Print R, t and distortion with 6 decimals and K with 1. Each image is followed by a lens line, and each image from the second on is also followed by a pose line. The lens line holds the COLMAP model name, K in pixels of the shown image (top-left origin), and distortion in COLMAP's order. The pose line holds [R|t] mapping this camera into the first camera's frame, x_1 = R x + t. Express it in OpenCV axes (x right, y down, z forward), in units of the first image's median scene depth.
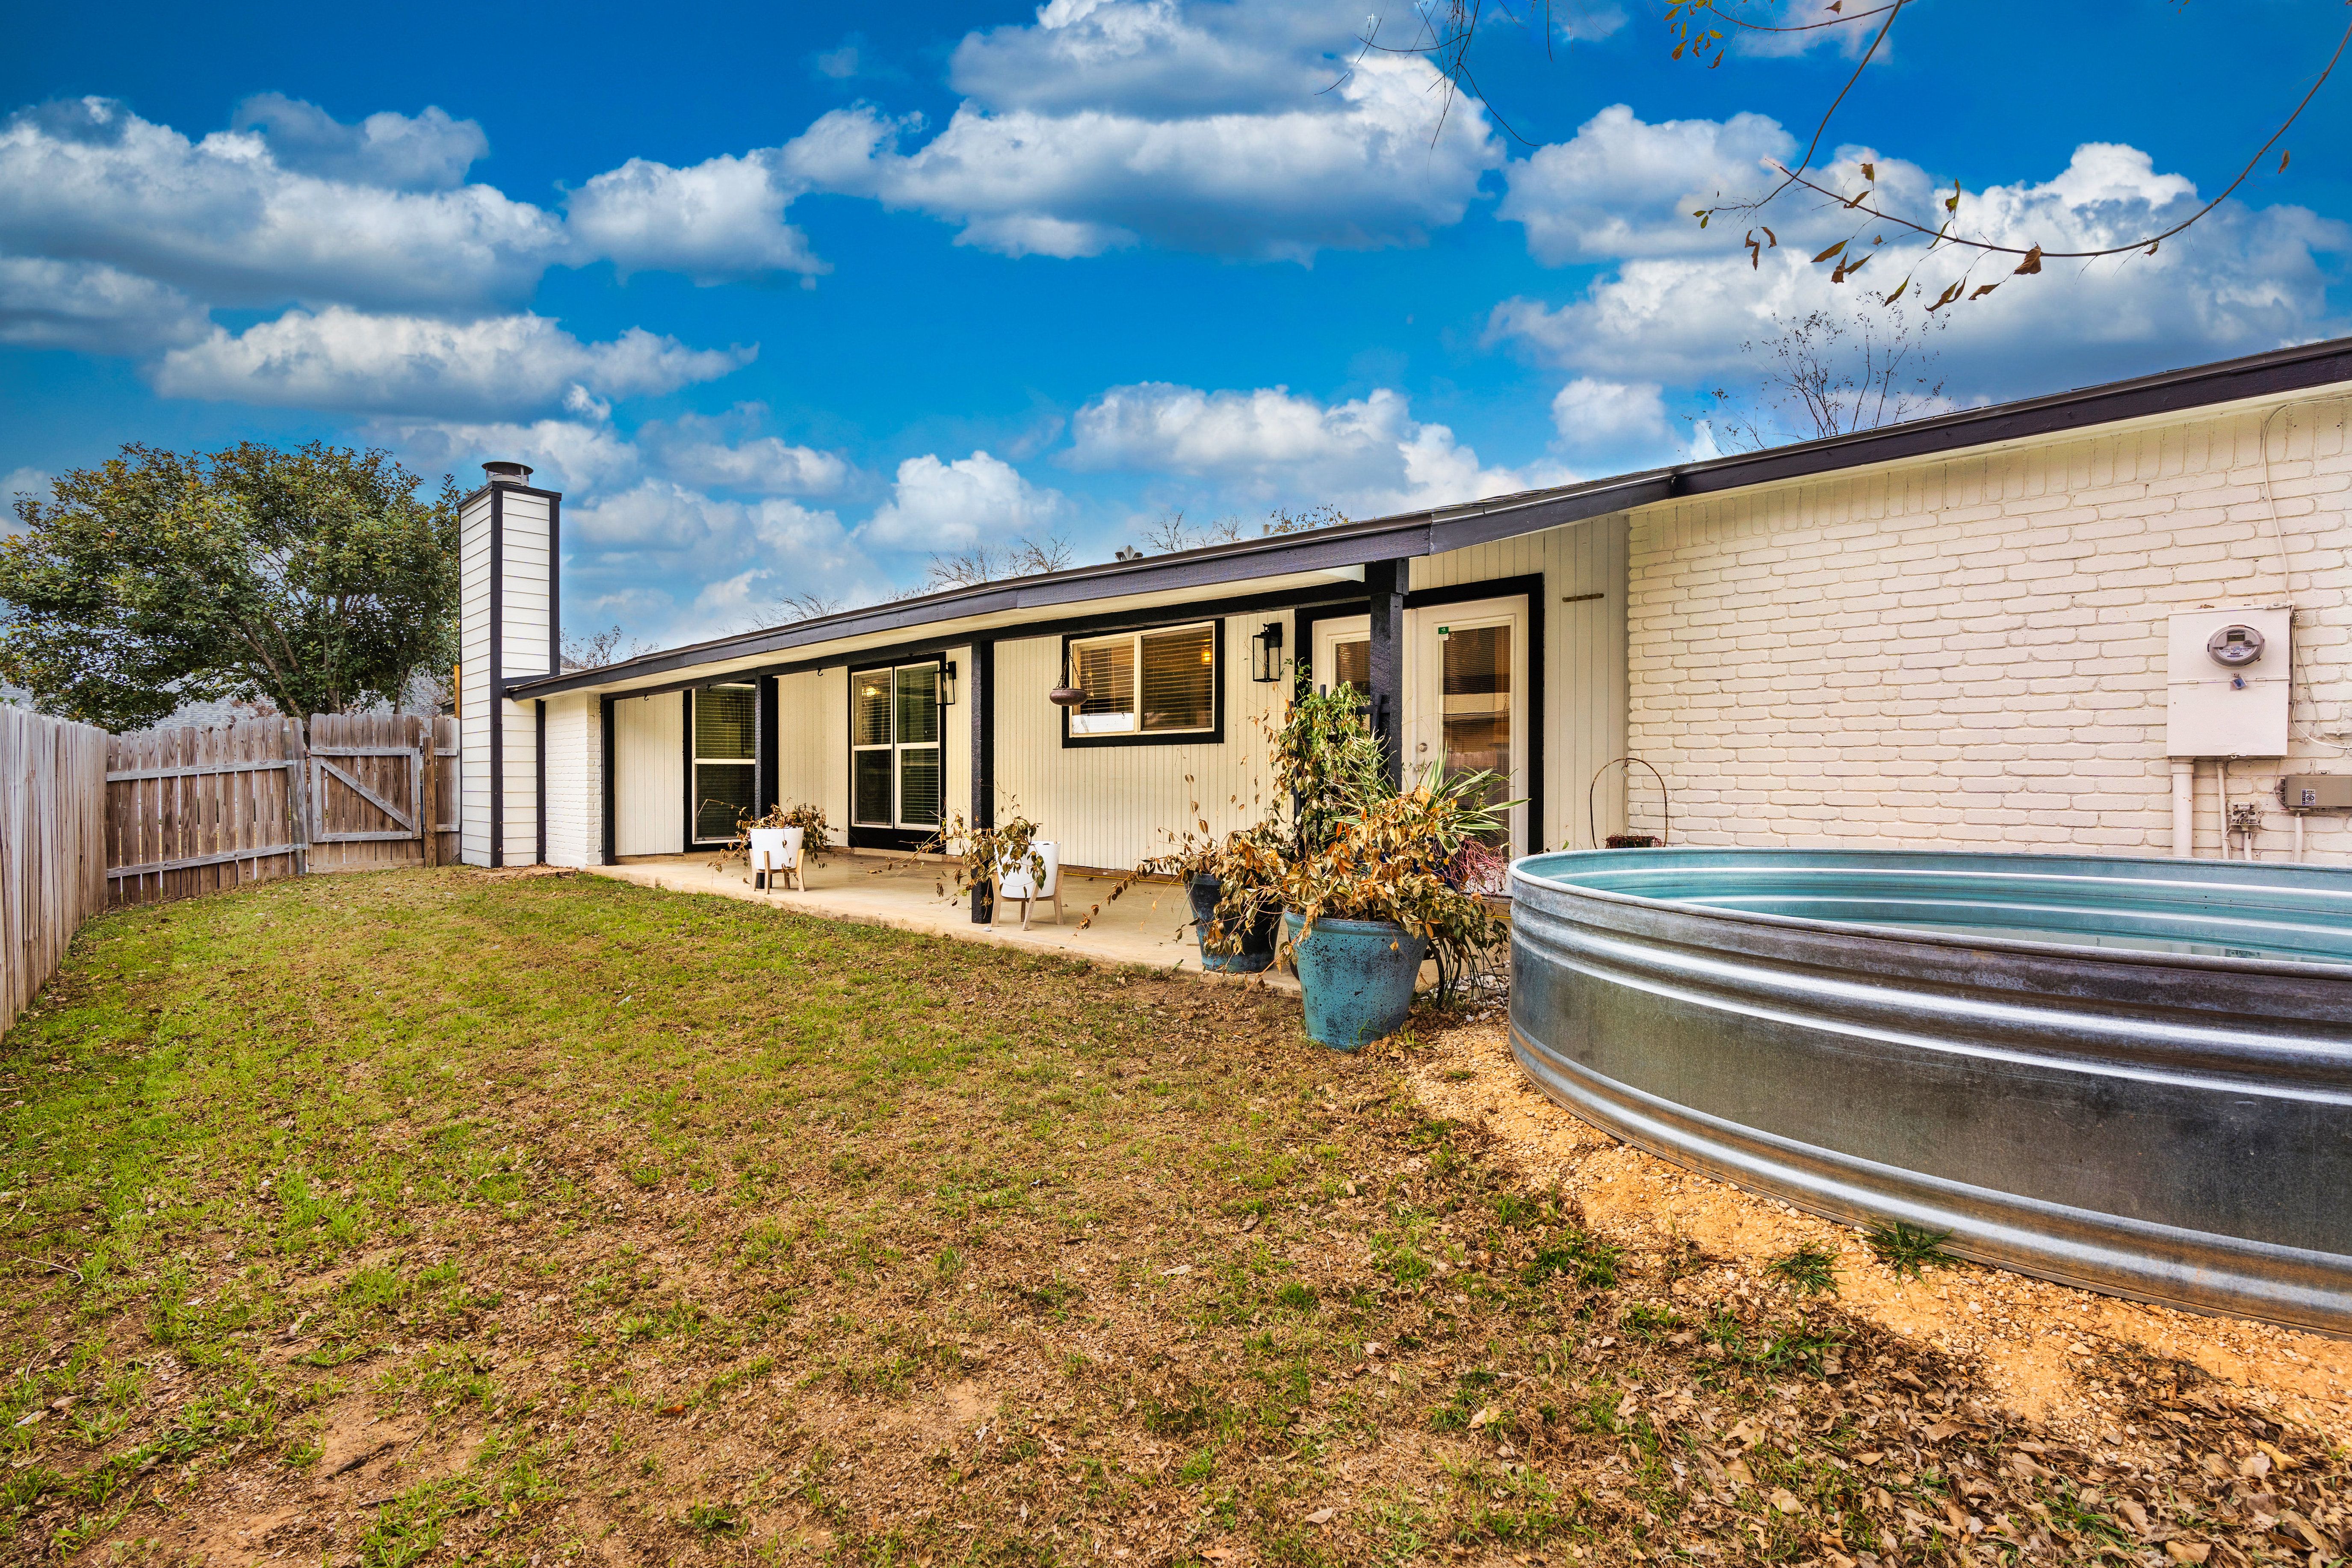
lens RADIAL K [[1078.3, 0, 1167.2], [0, 1078.3, 795.1], [0, 0, 1]] dist [-0.003691, 0.001734]
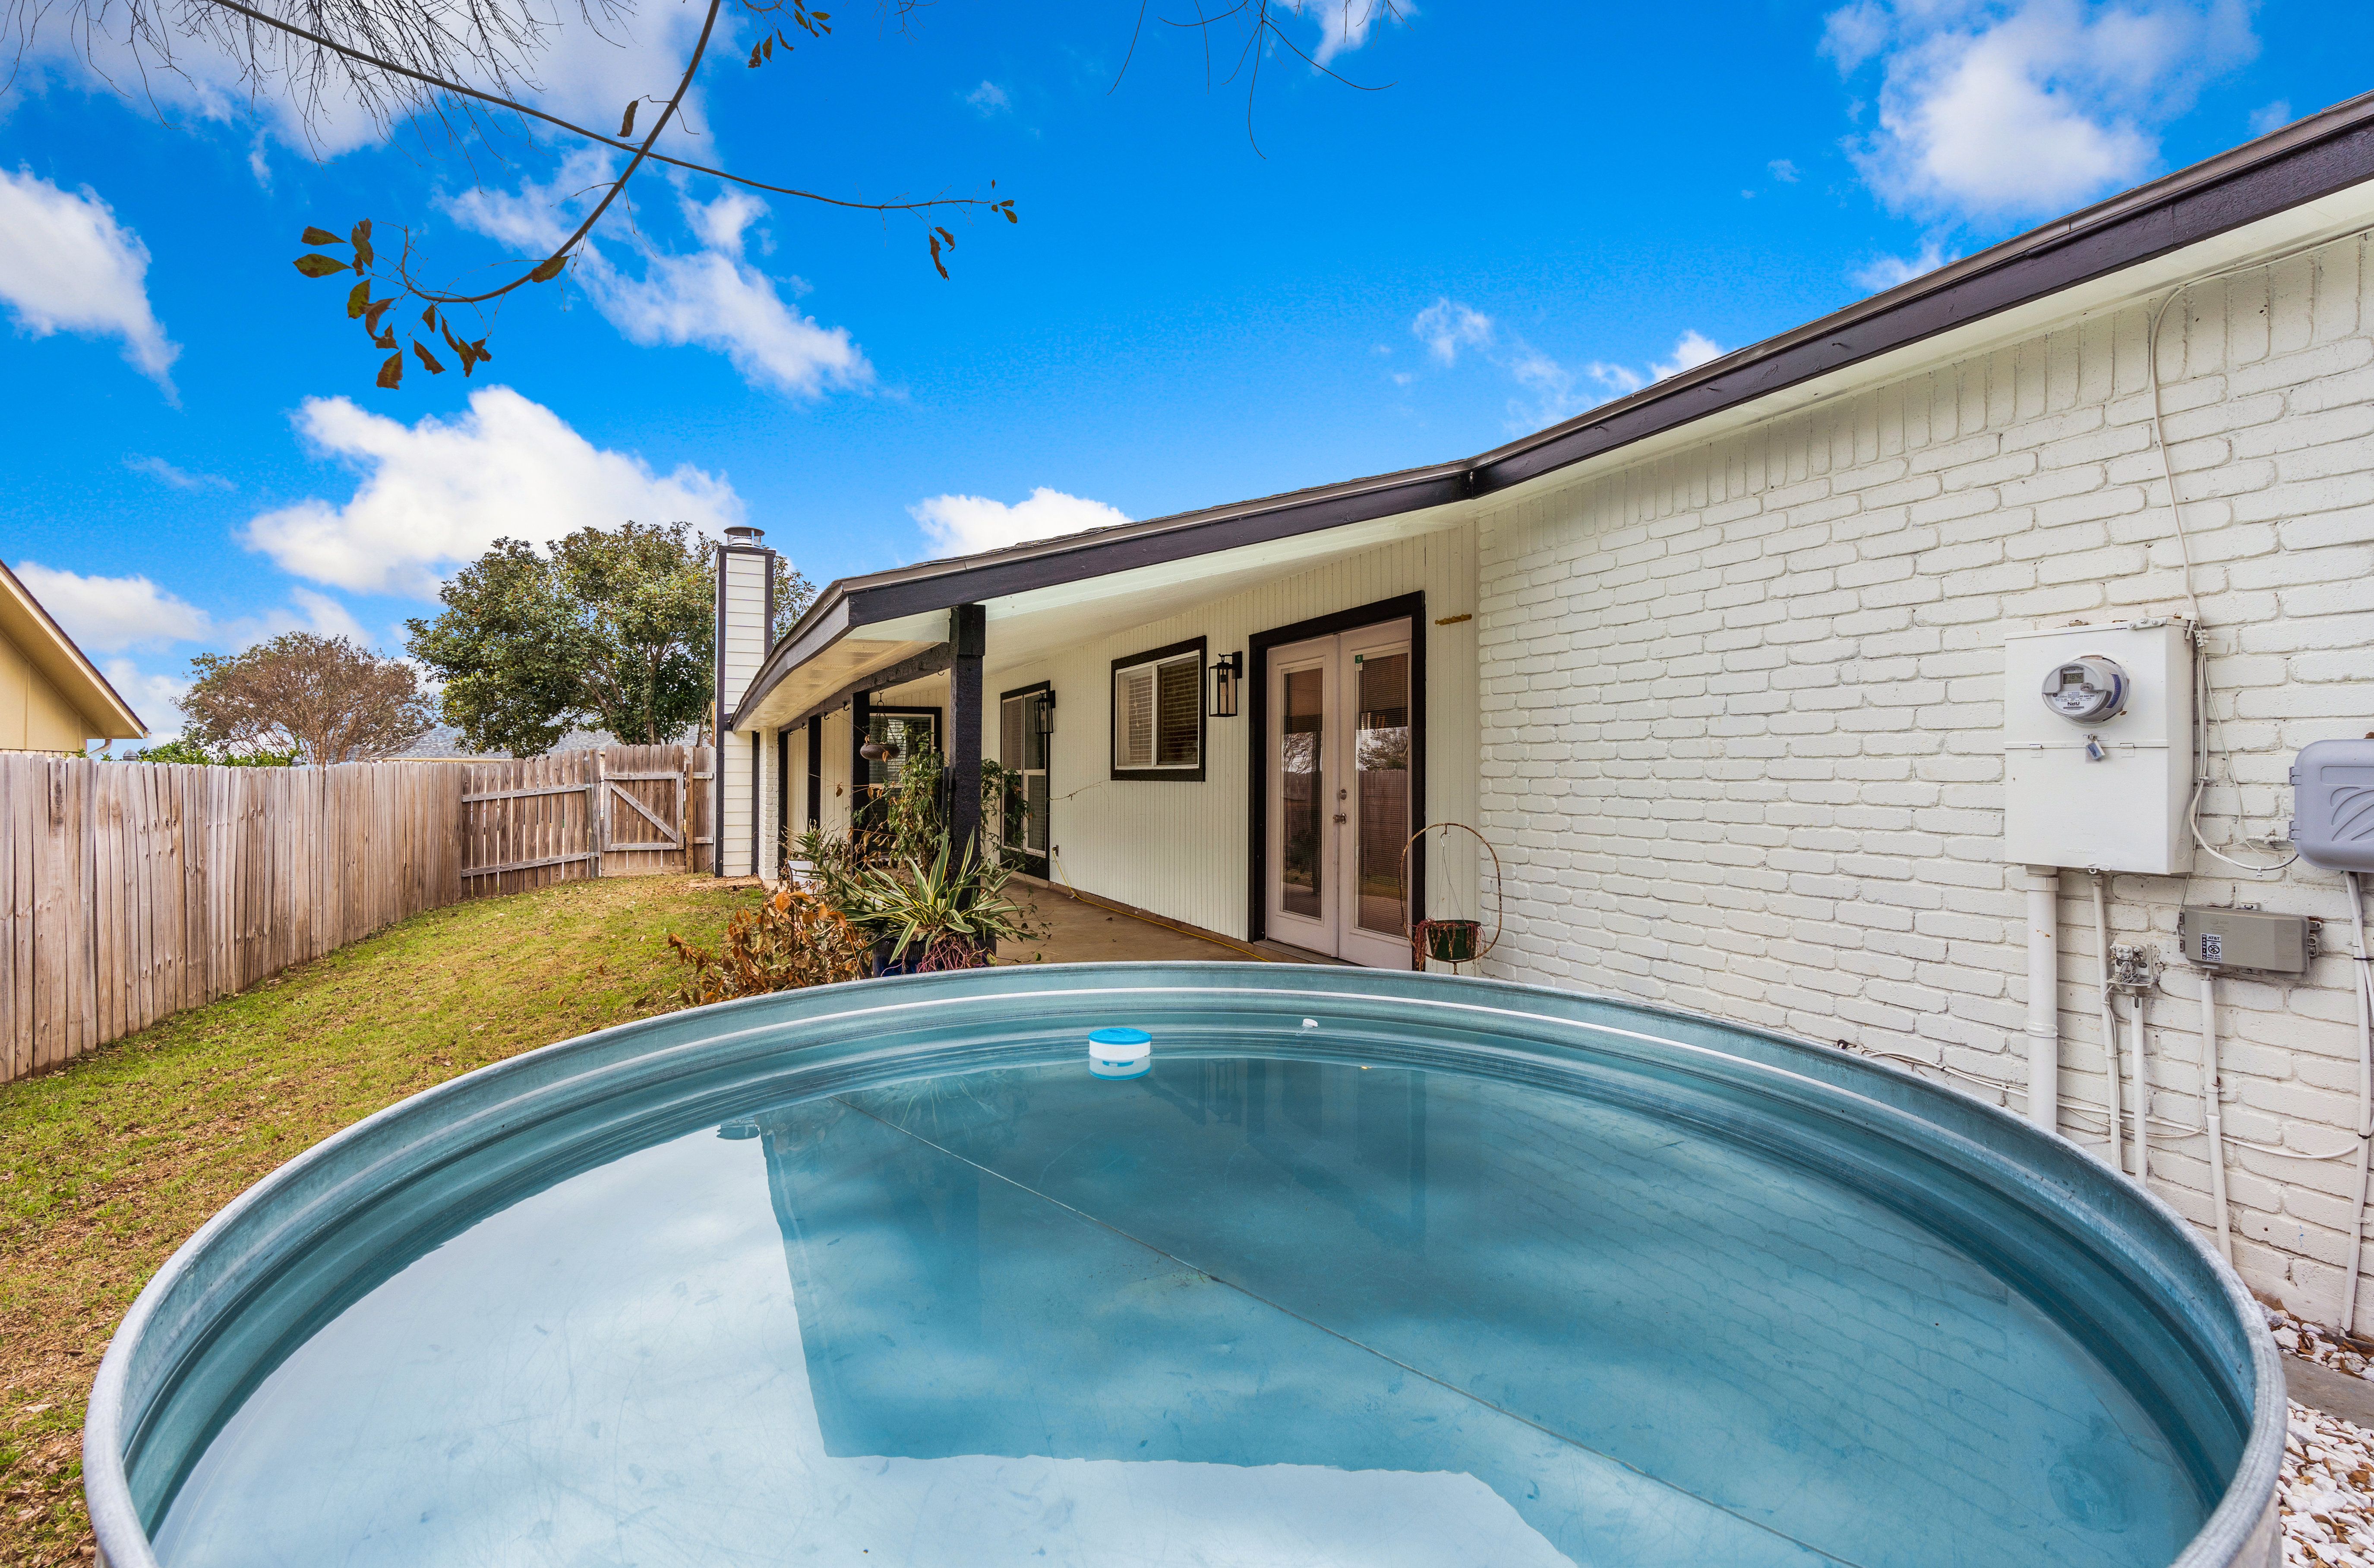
lens RADIAL K [[1088.4, 0, 1183.3], [0, 1088.4, 778.9], [0, 0, 1]] dist [-0.003691, 0.001734]
pose [[0.932469, 0.002206, -0.361242, 0.515867], [-0.007048, 0.999902, -0.012087, -0.053962], [0.361180, 0.013817, 0.932394, 0.167732]]
